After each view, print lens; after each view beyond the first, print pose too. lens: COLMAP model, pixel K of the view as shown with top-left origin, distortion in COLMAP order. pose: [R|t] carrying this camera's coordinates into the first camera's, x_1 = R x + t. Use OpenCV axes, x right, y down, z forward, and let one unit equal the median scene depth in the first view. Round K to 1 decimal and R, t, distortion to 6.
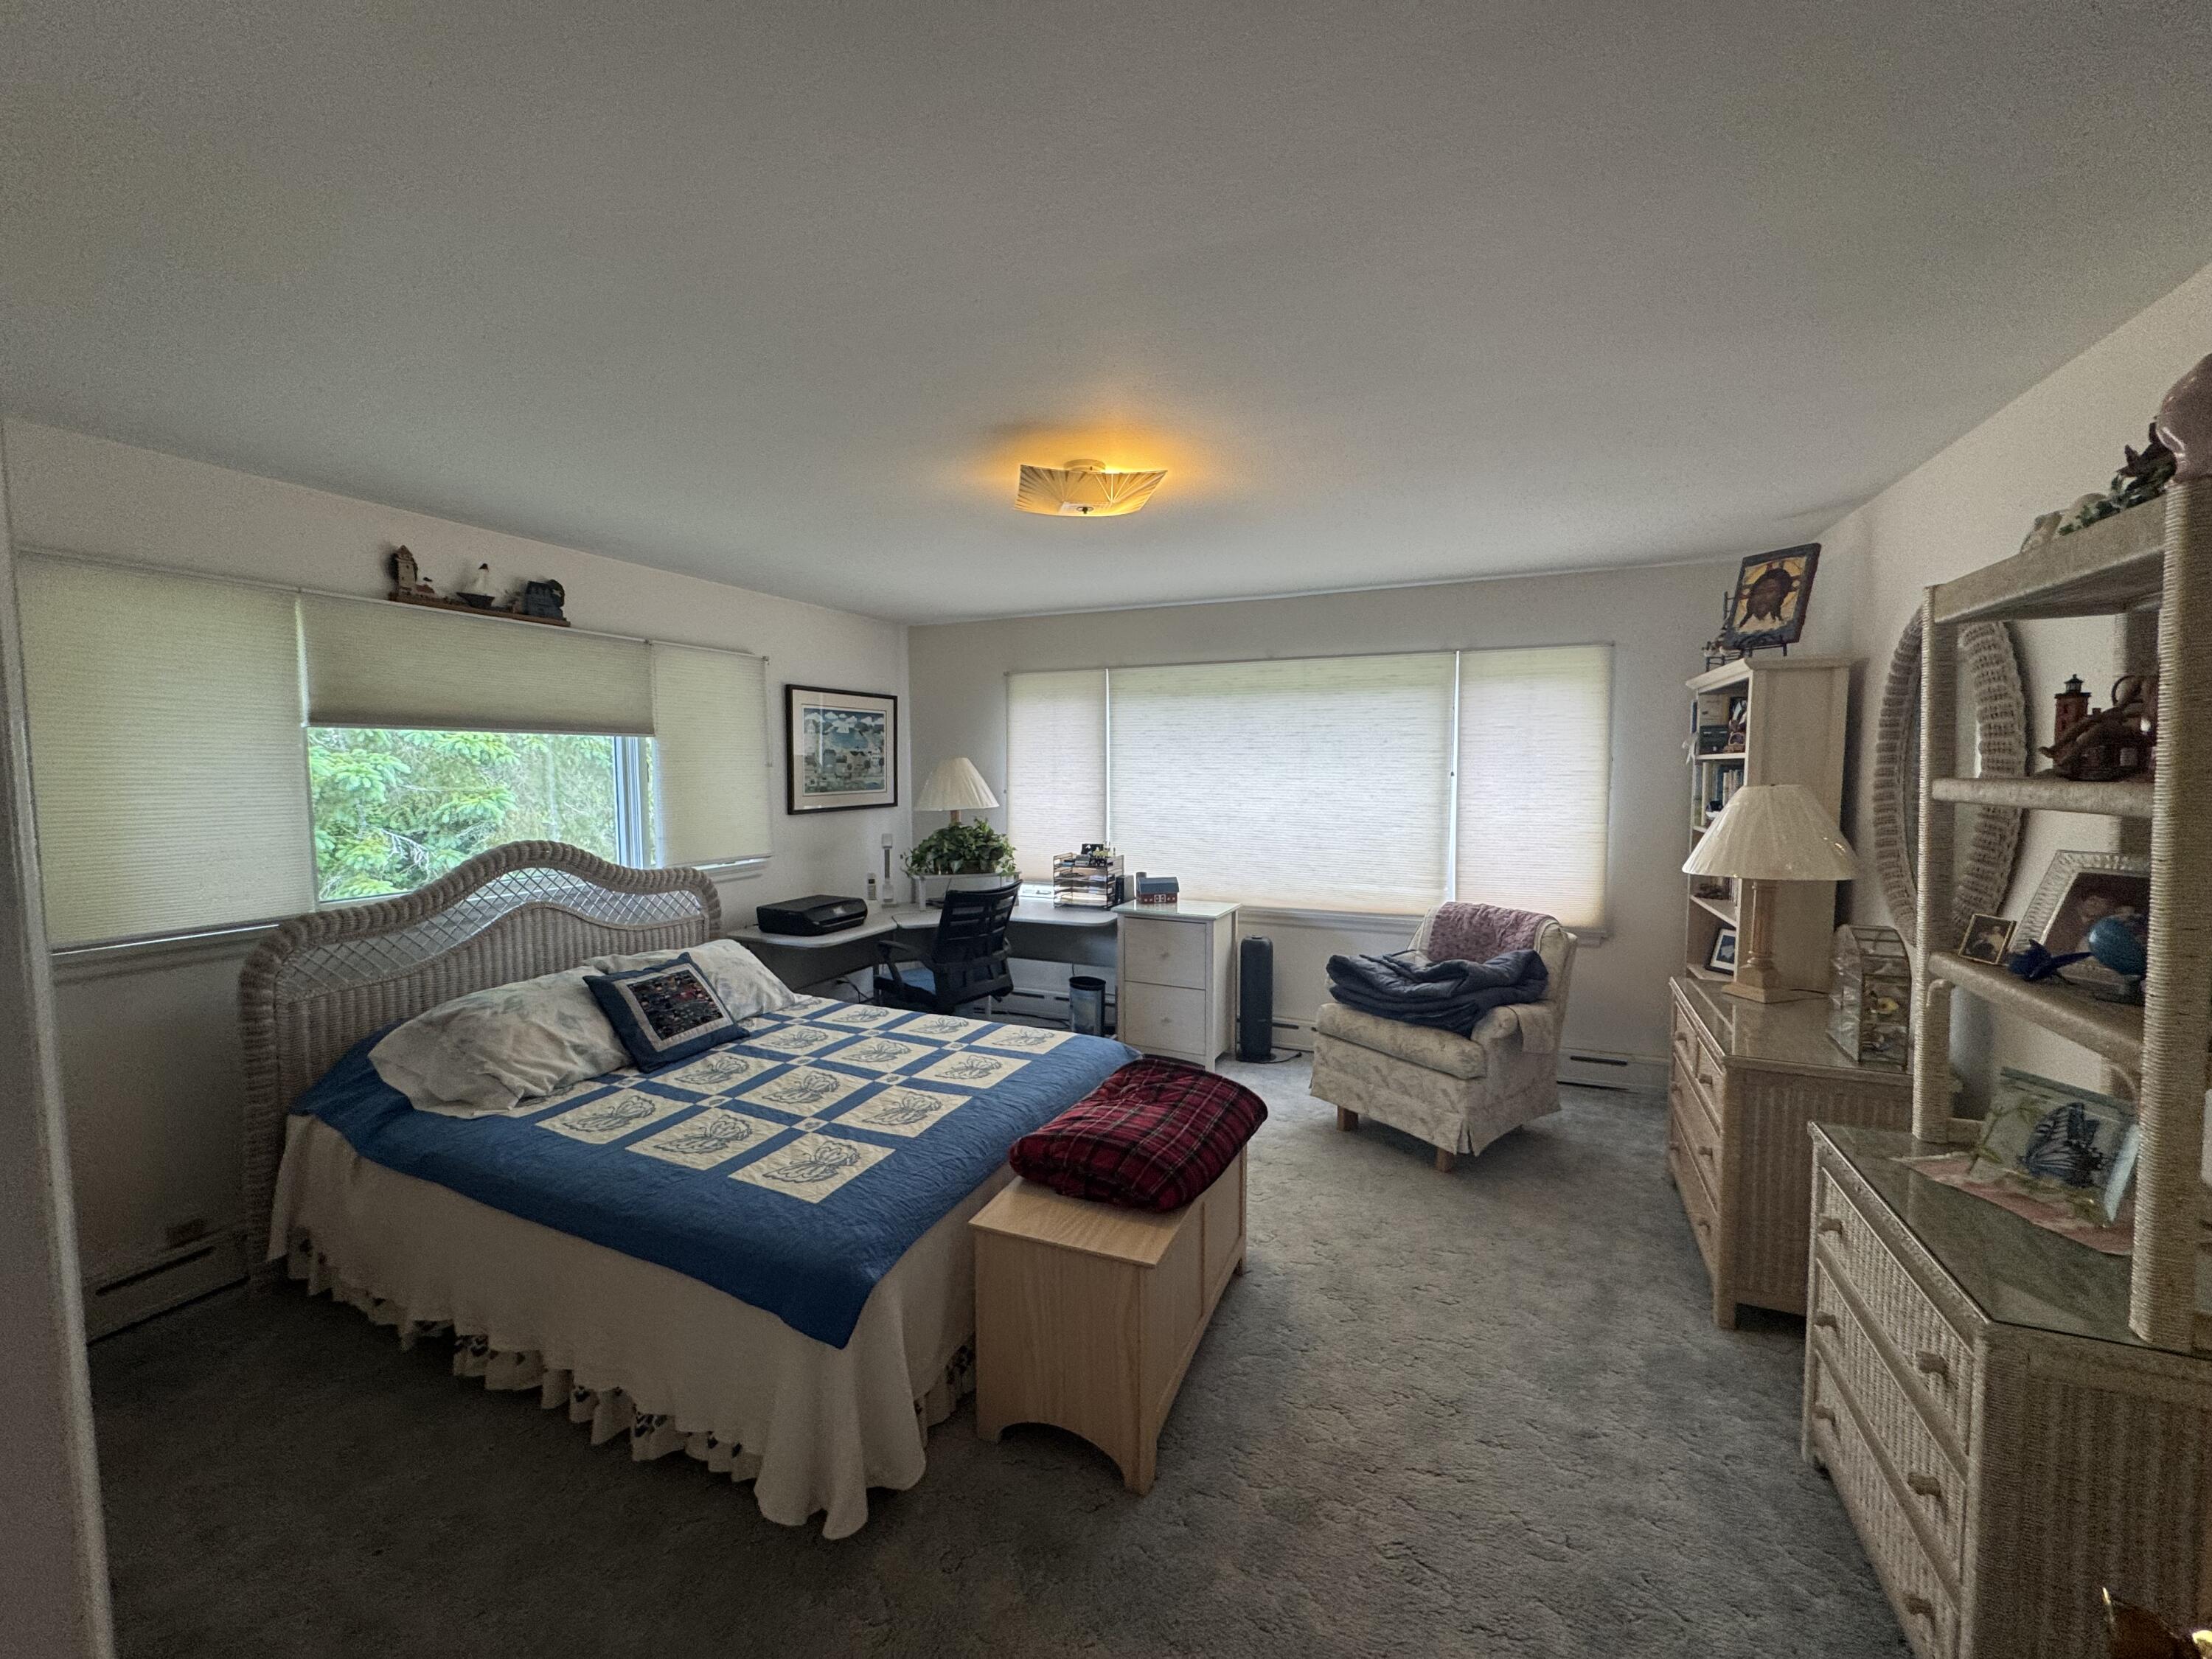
lens RADIAL K [[877.6, 0, 1103.5], [0, 877.6, 829.9], [0, 0, 1]] dist [-0.001506, -0.000158]
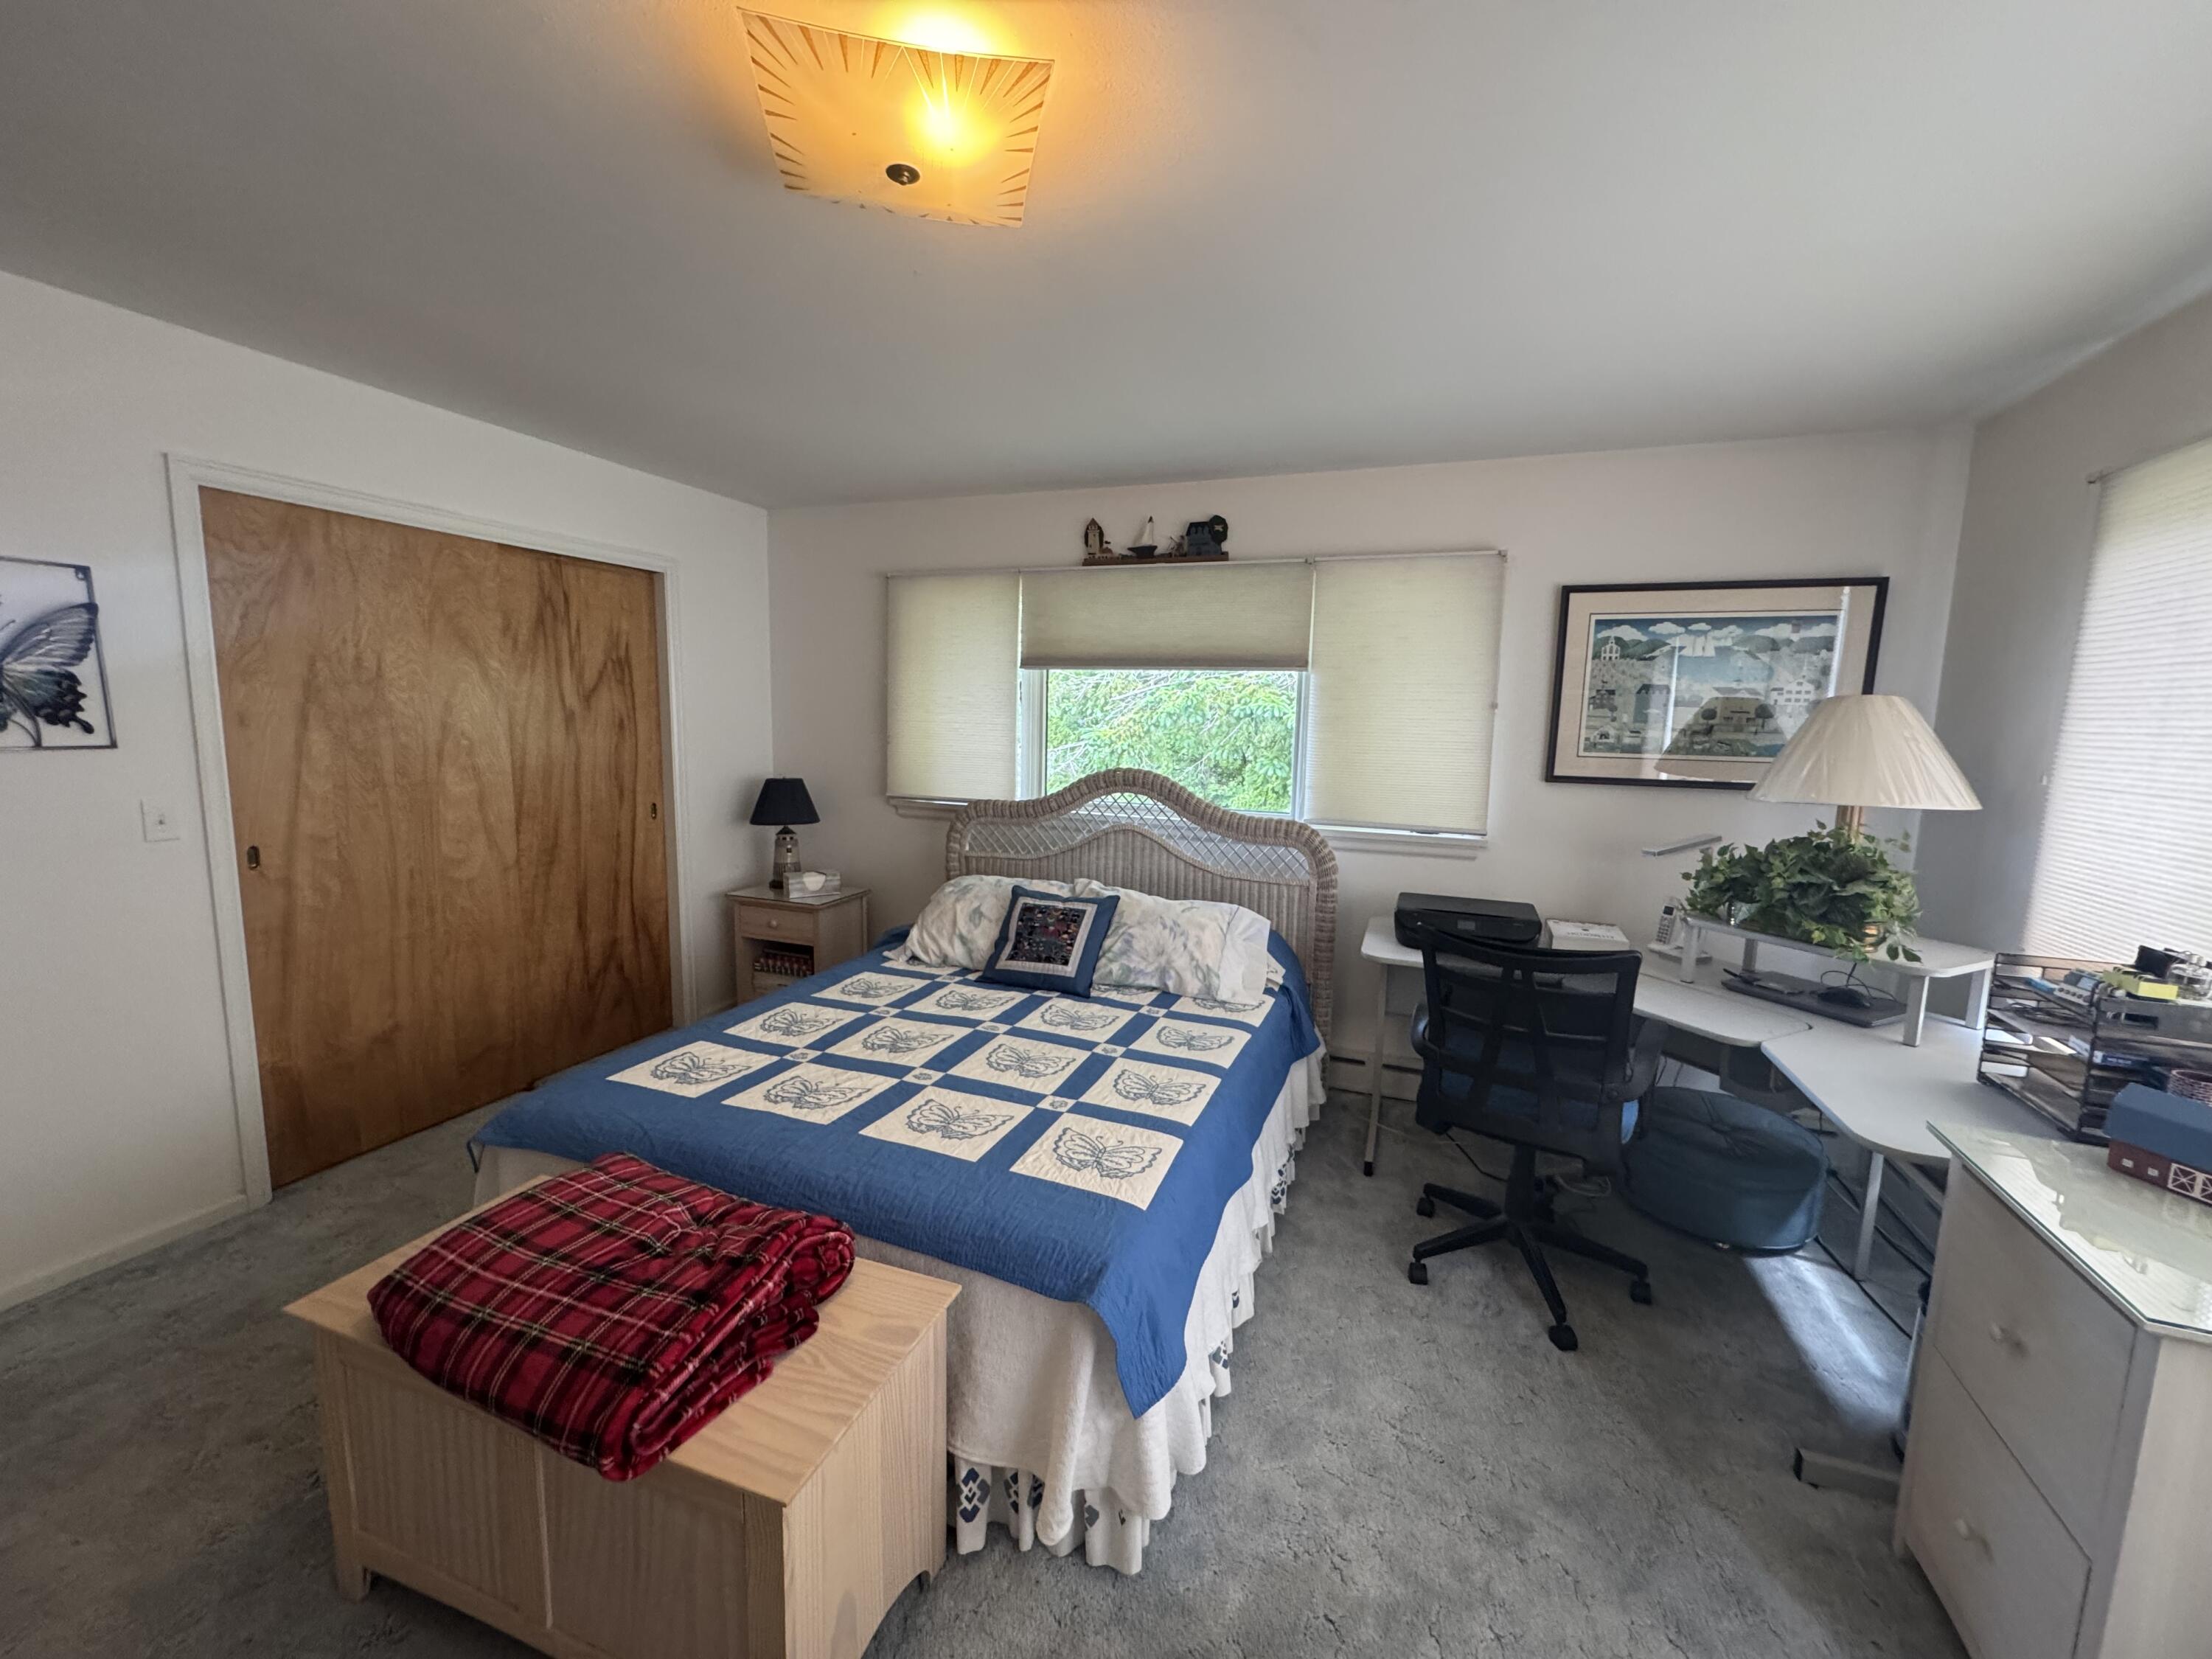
lens RADIAL K [[877.6, 0, 1103.5], [0, 877.6, 829.9], [0, 0, 1]] dist [-0.001506, -0.000158]
pose [[0.049669, 0.132571, -0.989928, 0.473315], [-0.099630, 0.986866, 0.127162, -0.051158], [0.993784, 0.092310, 0.062225, 0.970752]]
